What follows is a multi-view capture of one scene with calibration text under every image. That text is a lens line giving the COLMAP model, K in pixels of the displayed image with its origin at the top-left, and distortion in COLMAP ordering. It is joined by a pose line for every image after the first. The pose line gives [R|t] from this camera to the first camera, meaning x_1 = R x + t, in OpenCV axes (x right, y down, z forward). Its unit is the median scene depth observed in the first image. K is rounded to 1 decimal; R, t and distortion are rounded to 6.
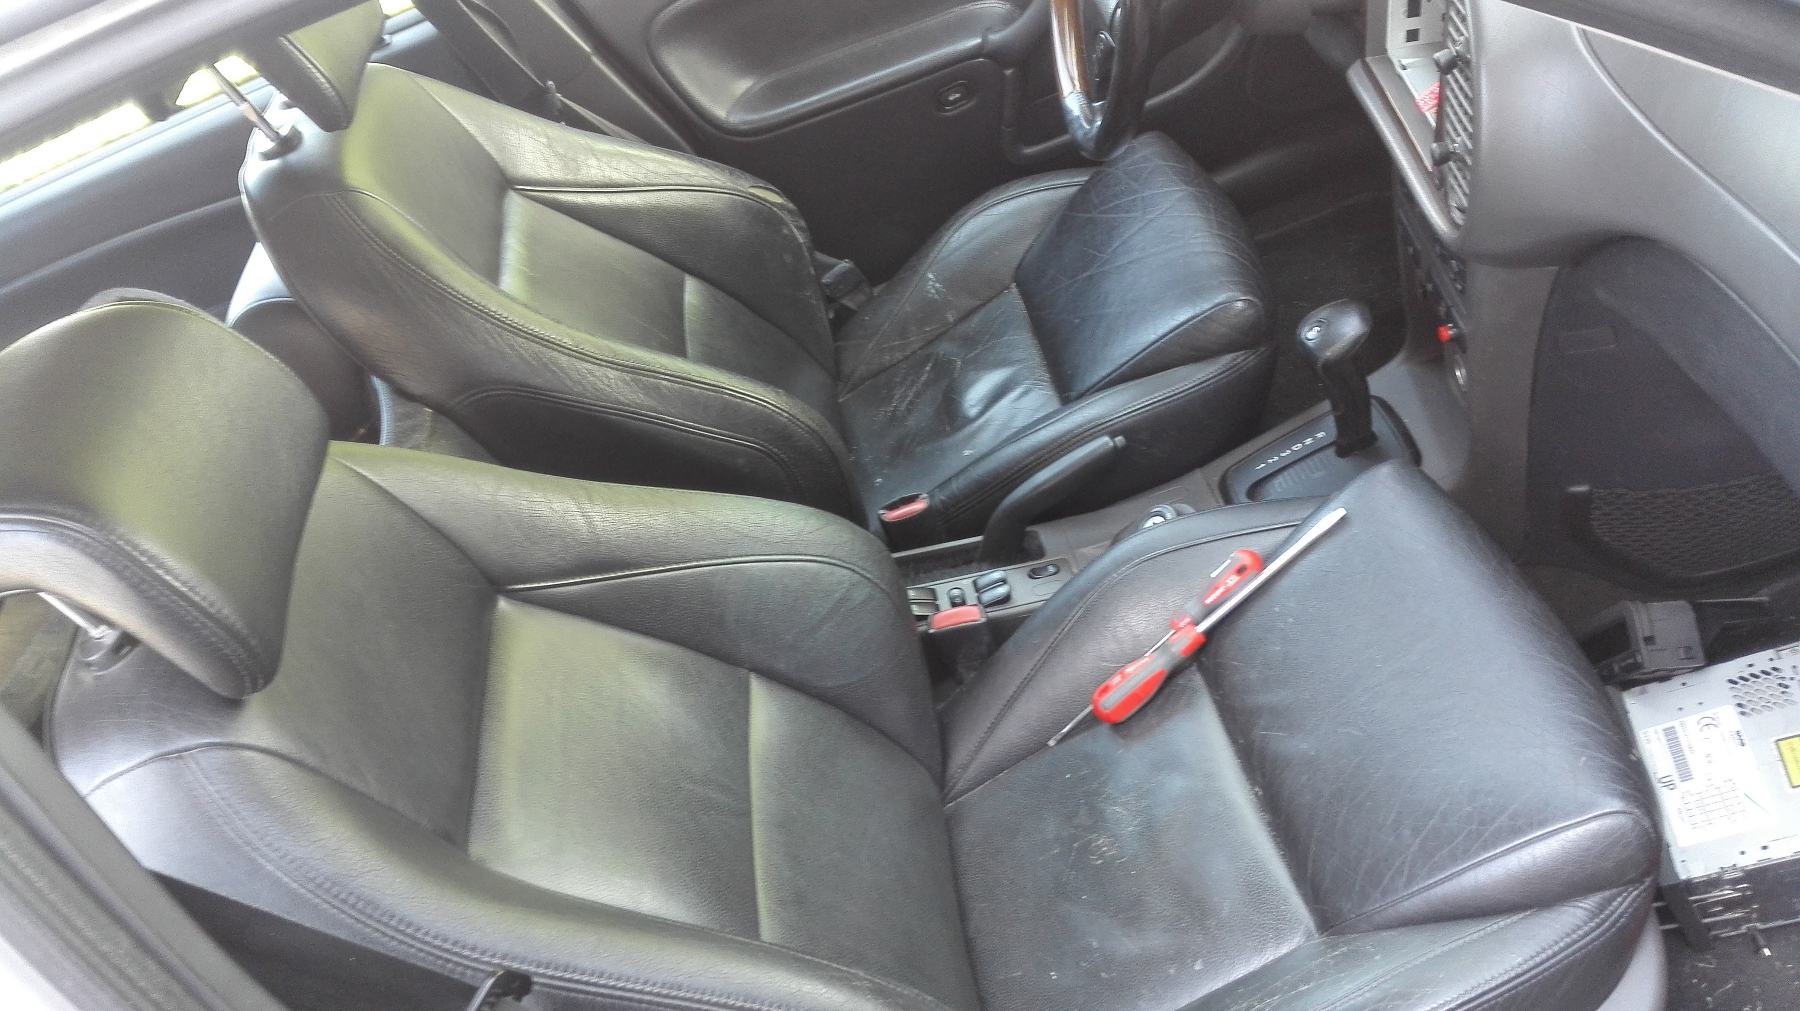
lens RADIAL K [[1456.6, 0, 905.9], [0, 1456.6, 496.5], [0, 0, 1]] dist [0.093898, -0.199822]
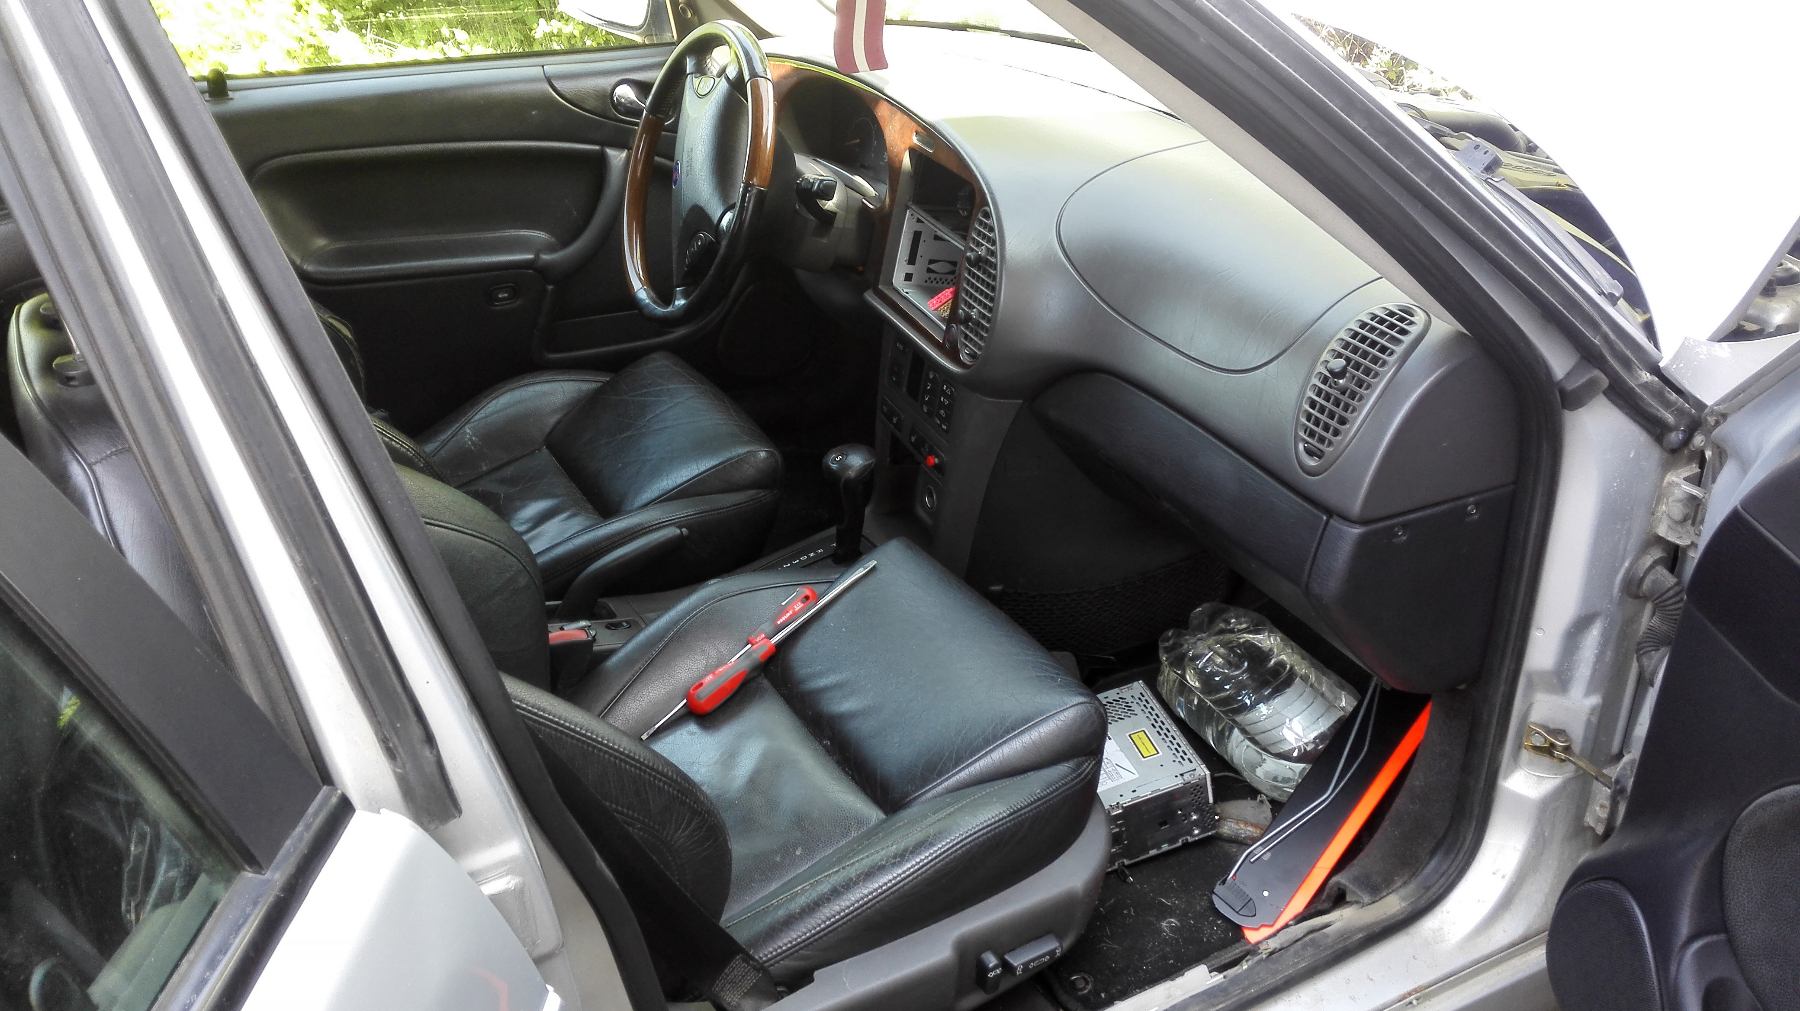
lens RADIAL K [[1456.6, 0, 905.9], [0, 1456.6, 496.5], [0, 0, 1]] dist [0.093898, -0.199822]
pose [[0.855122, 0.165017, 0.491463, -0.321663], [-0.009306, 0.952722, -0.303701, 0.320551], [-0.518344, 0.255128, 0.816229, -0.151977]]
